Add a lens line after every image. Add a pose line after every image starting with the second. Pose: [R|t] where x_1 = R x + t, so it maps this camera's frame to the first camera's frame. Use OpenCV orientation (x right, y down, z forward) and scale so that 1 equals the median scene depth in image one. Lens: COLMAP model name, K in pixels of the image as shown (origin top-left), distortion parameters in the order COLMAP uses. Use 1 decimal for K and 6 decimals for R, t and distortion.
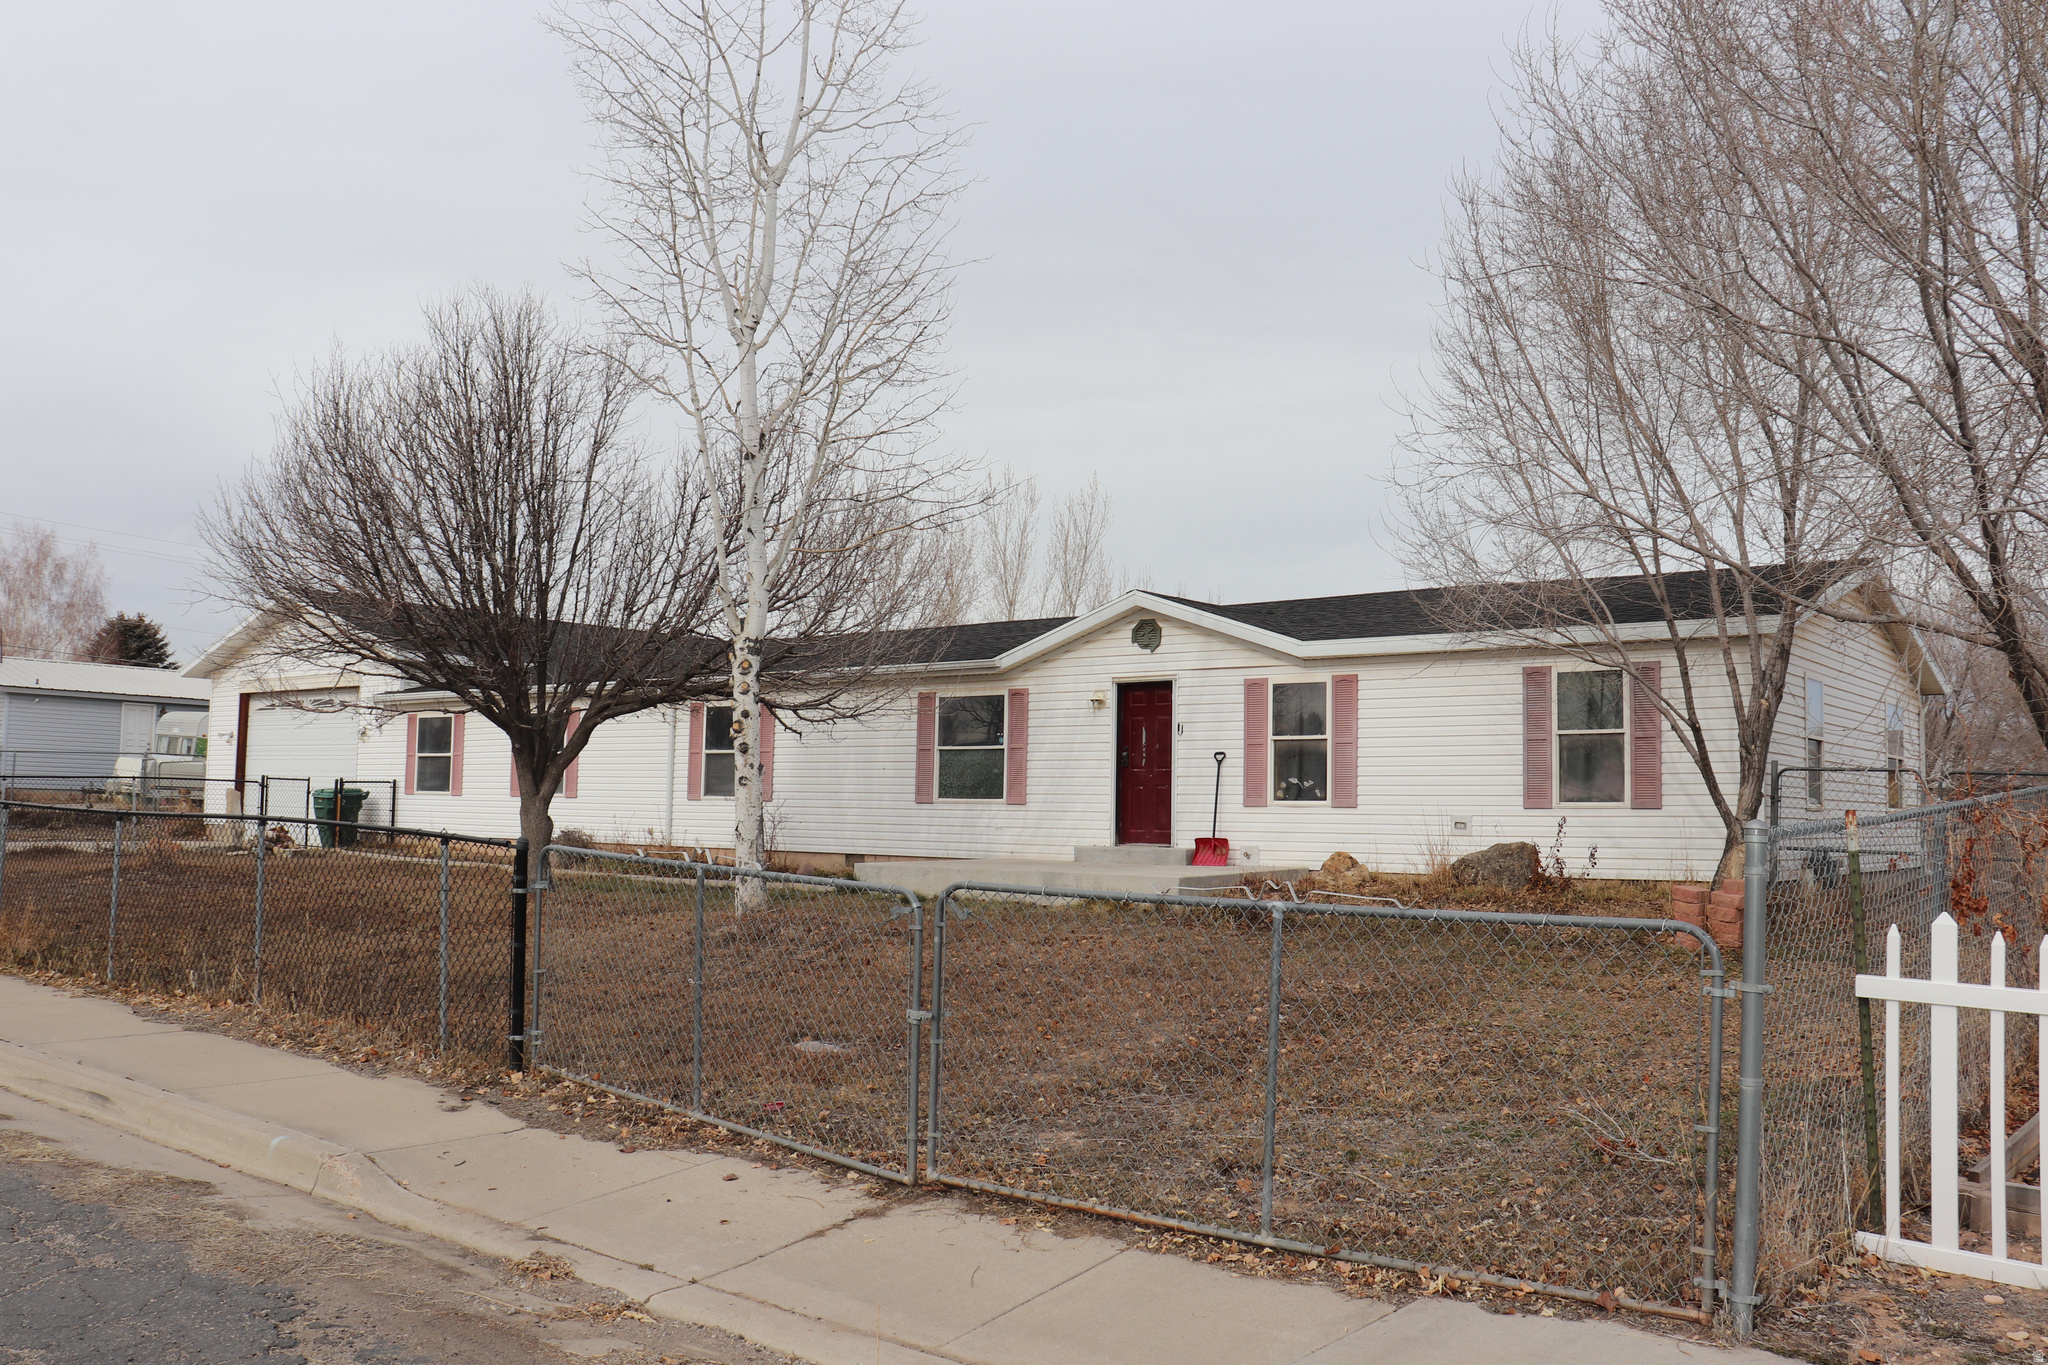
lens RADIAL K [[1677.3, 0, 1038.7], [0, 1677.3, 683.0], [0, 0, 1]] dist [-0.172917, 0.158033]
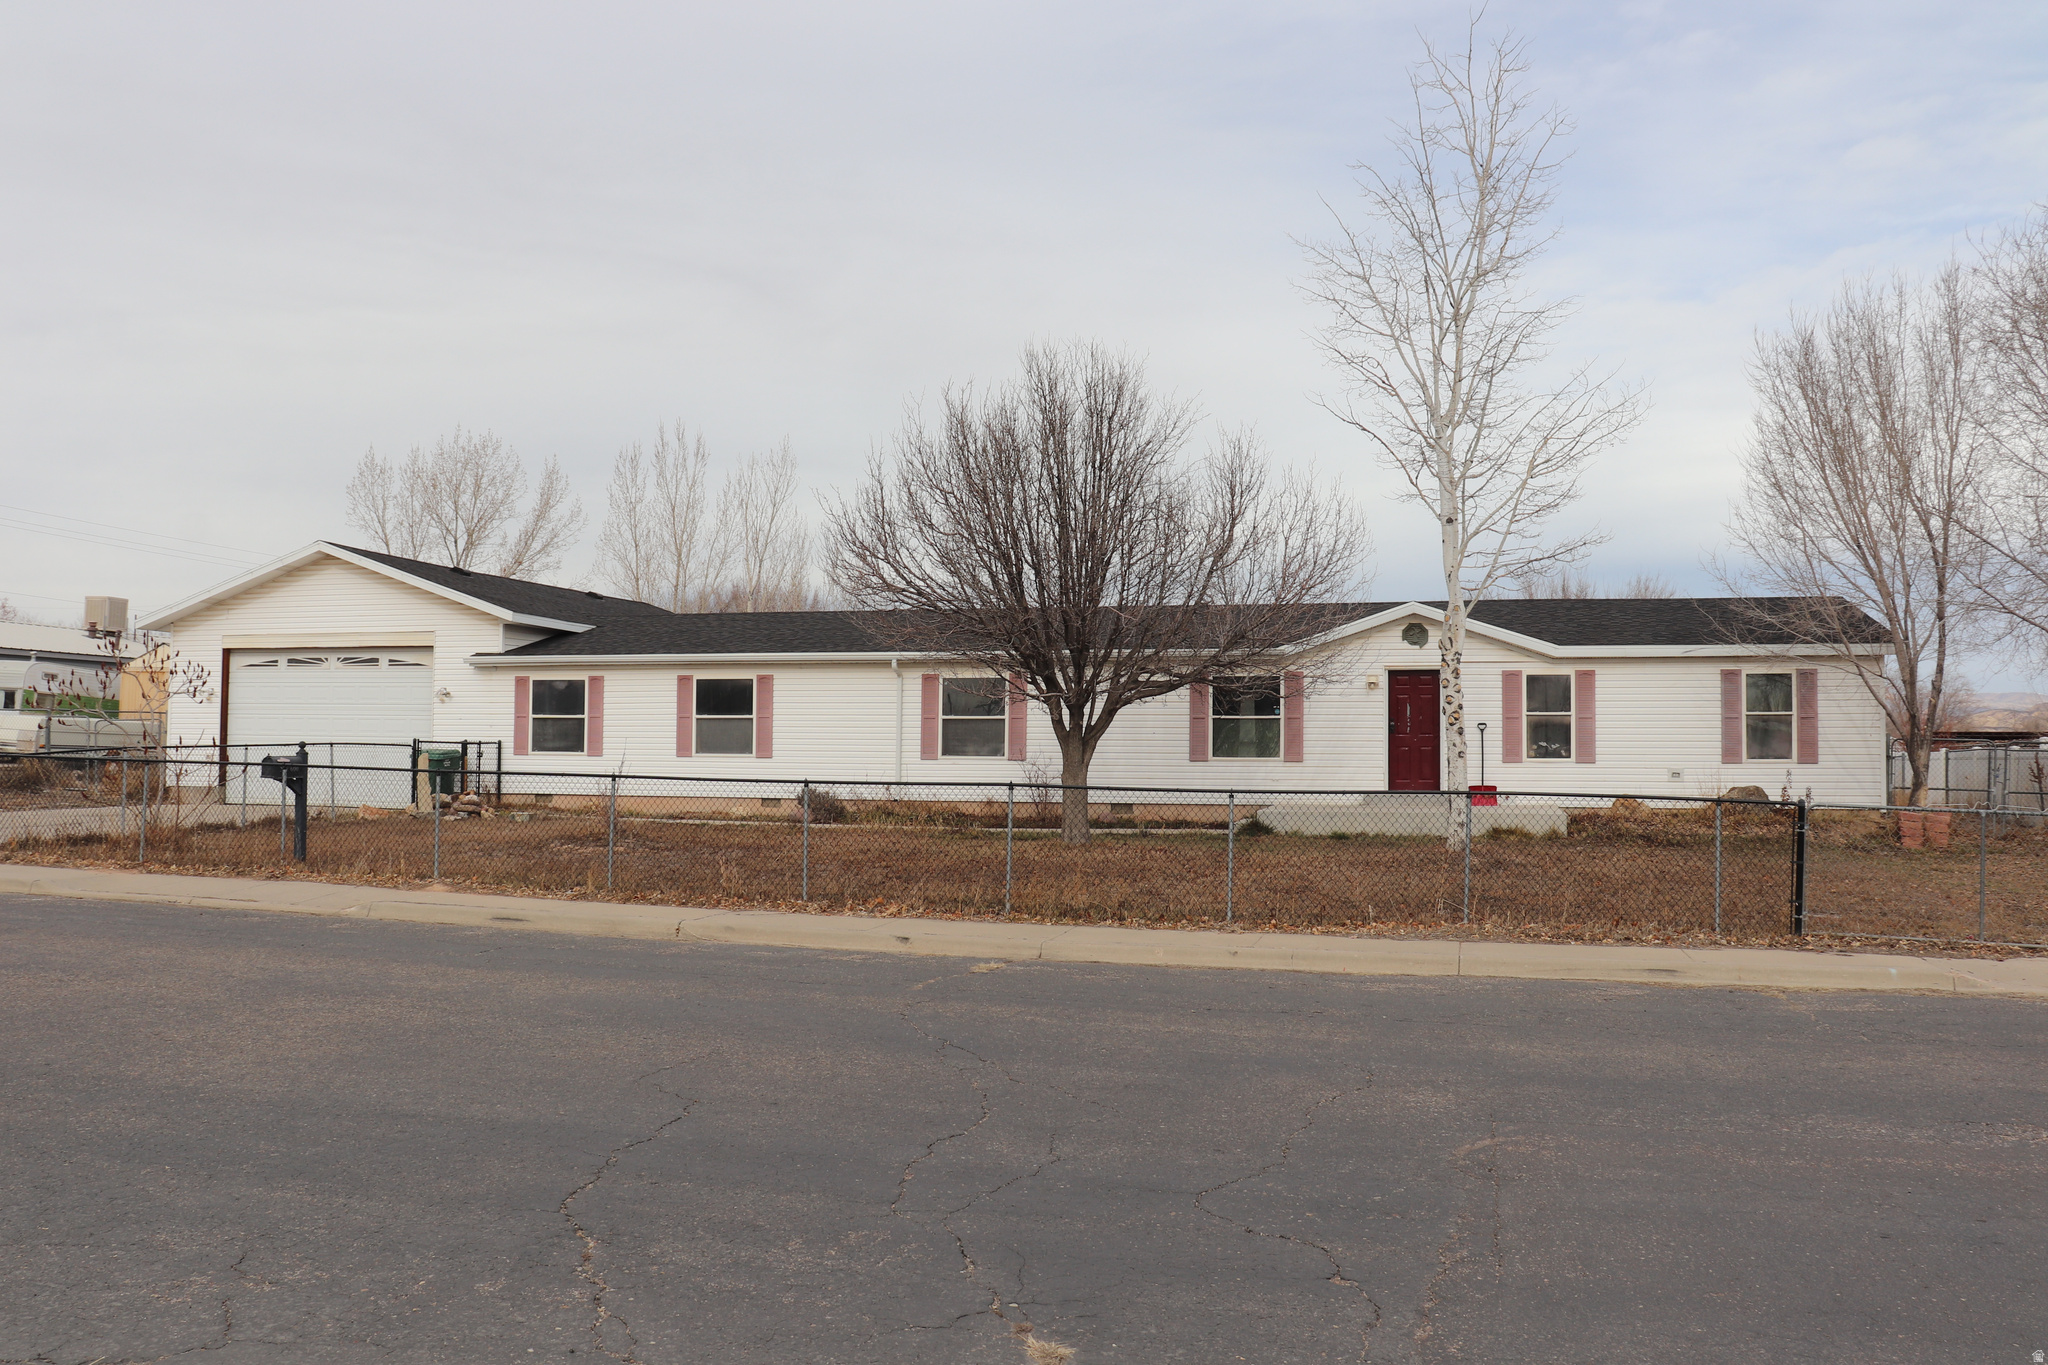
lens RADIAL K [[1677.3, 0, 1038.7], [0, 1677.3, 683.0], [0, 0, 1]] dist [-0.172917, 0.158033]
pose [[0.915829, 0.006540, 0.401514, -0.752861], [-0.023076, 0.999072, 0.036362, -0.031857], [-0.400904, -0.042567, 0.915131, -0.096691]]
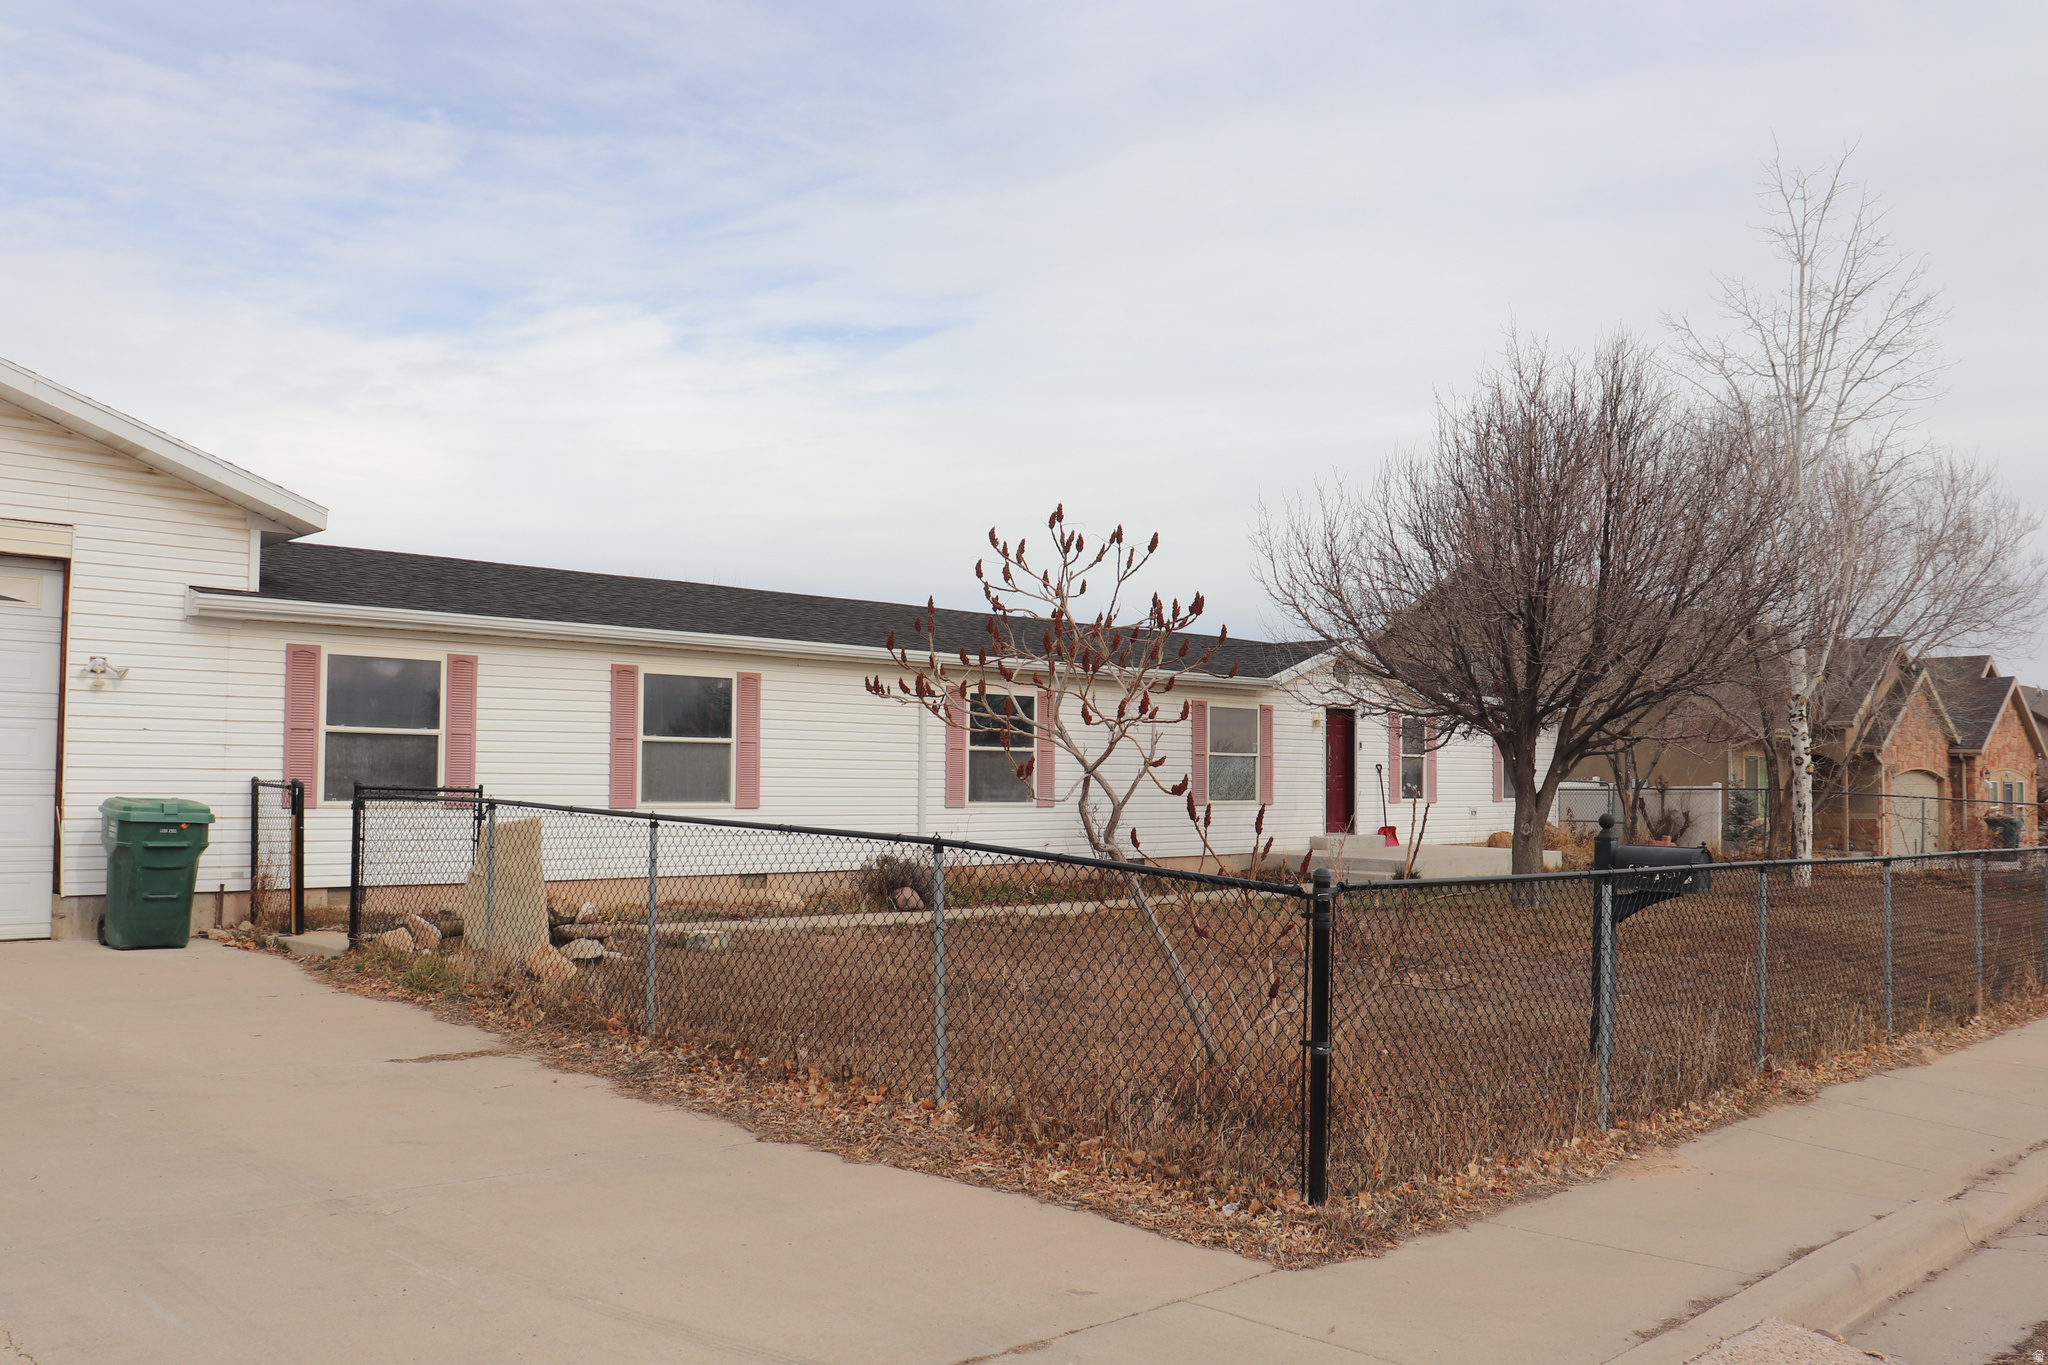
lens RADIAL K [[1677.3, 0, 1038.7], [0, 1677.3, 683.0], [0, 0, 1]] dist [-0.172917, 0.158033]
pose [[0.114930, 0.050285, 0.992100, -1.262468], [-0.075294, 0.996286, -0.041775, 0.051738], [-0.990516, -0.069898, 0.118289, 1.092298]]
